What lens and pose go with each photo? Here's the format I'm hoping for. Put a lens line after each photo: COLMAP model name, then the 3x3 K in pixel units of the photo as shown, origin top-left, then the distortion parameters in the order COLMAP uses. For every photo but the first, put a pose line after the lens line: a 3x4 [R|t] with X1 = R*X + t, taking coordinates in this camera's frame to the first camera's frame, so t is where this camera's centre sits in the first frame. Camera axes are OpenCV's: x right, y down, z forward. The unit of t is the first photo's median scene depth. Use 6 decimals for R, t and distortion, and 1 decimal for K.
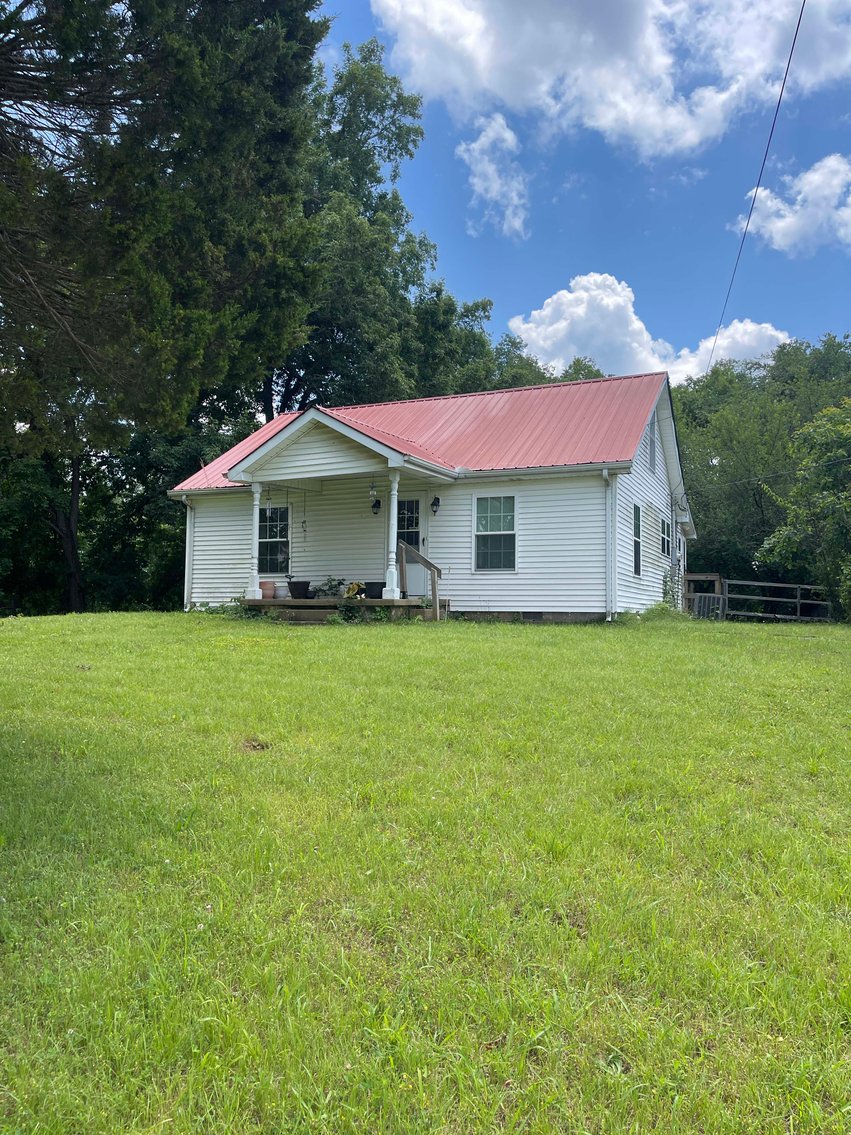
lens RADIAL K [[847.2, 0, 427.4], [0, 847.2, 575.0], [0, 0, 1]] dist [0.060628, -0.076233]
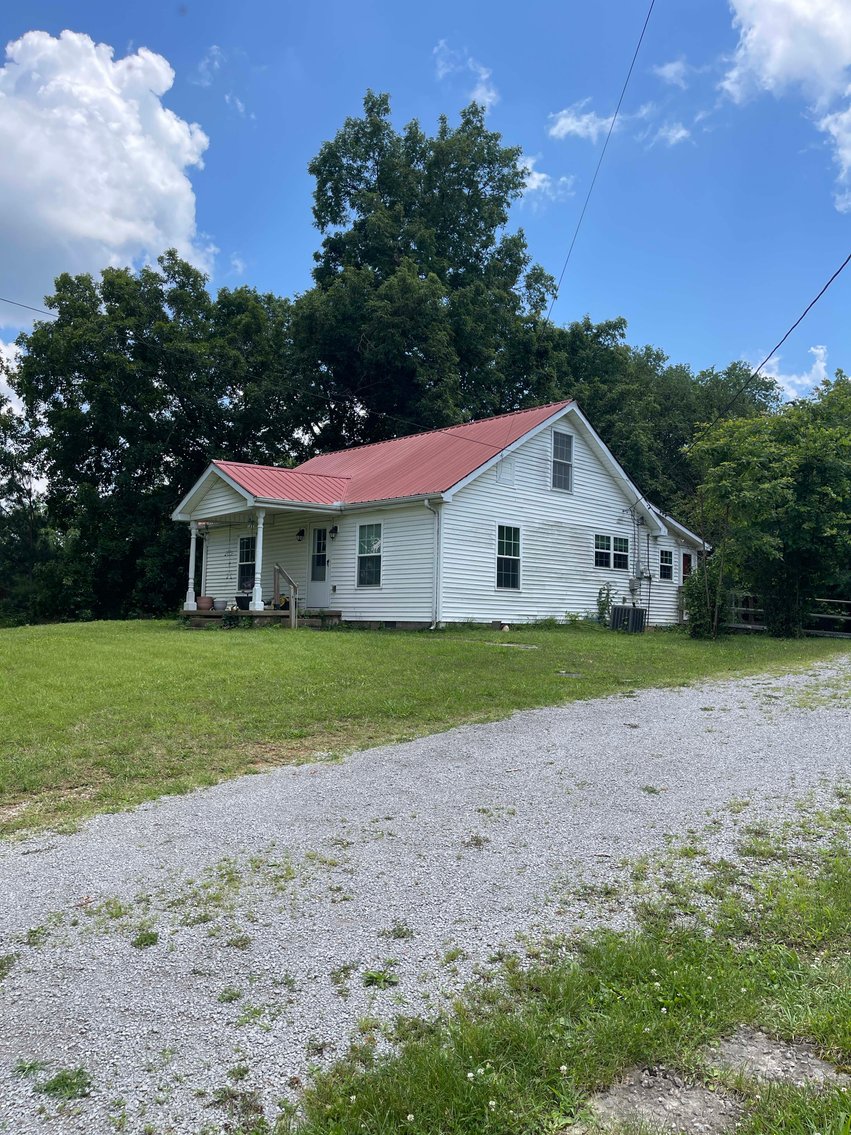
lens RADIAL K [[847.2, 0, 420.9], [0, 847.2, 557.1], [0, 0, 1]] dist [0.060628, -0.076233]
pose [[0.925177, -0.024710, -0.378731, 0.582575], [0.010782, 0.999187, -0.038853, 0.000620], [0.379383, 0.031862, 0.924691, -0.071966]]
